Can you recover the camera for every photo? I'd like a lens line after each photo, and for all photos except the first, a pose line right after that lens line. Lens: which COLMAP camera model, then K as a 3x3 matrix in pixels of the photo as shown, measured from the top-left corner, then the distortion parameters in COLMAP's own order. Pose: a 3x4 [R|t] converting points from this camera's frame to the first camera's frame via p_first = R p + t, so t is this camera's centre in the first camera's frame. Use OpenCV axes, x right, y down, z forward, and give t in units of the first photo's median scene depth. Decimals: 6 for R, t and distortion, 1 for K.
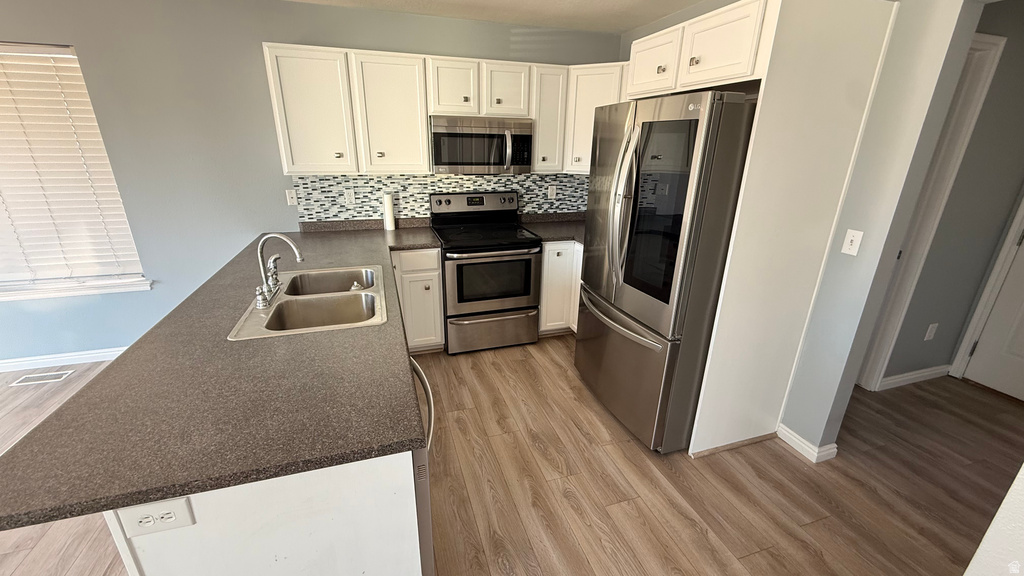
lens RADIAL K [[406.9, 0, 510.8], [0, 406.9, 288.8], [0, 0, 1]] dist [-0.001157, -0.000069]
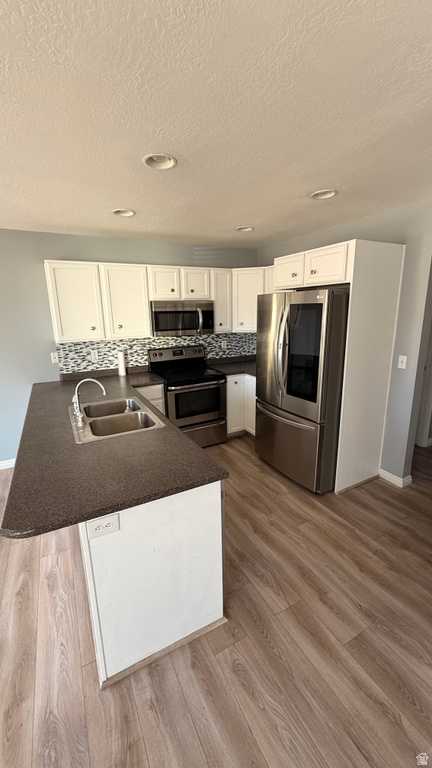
lens RADIAL K [[305.2, 0, 217.9], [0, 305.2, 383.4], [0, 0, 1]] dist [-0.001157, -0.000069]
pose [[0.983380, -0.075074, 0.165312, -0.161760], [0.092087, 0.990939, -0.097776, 0.028724], [-0.156474, 0.111374, 0.981383, -0.162338]]
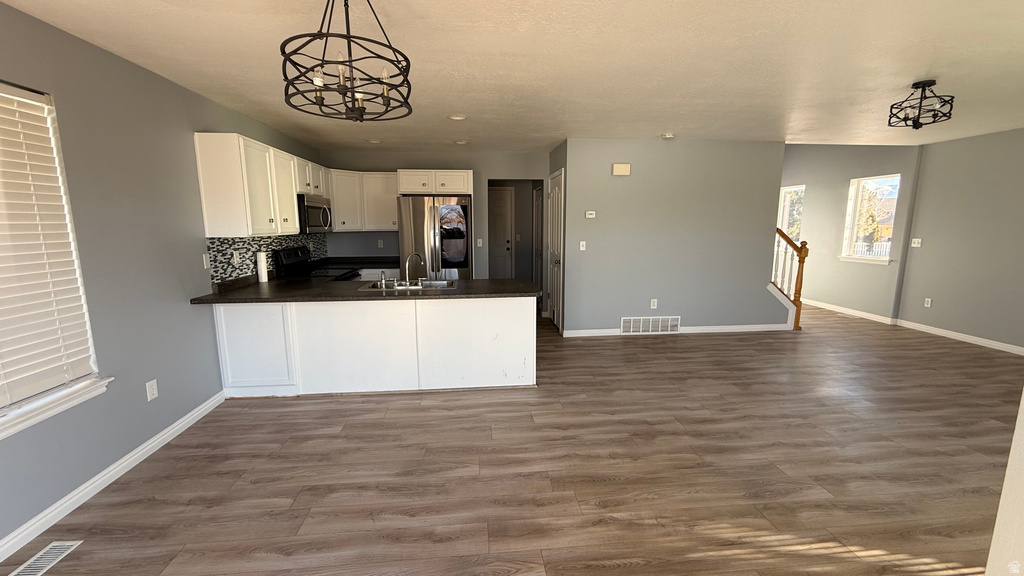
lens RADIAL K [[406.9, 0, 510.3], [0, 406.9, 289.6], [0, 0, 1]] dist [-0.001157, -0.000069]
pose [[0.214817, -0.173095, 0.961193, -1.473957], [0.334620, 0.937646, 0.094071, 0.006509], [-0.917542, 0.301426, 0.259343, 0.041444]]
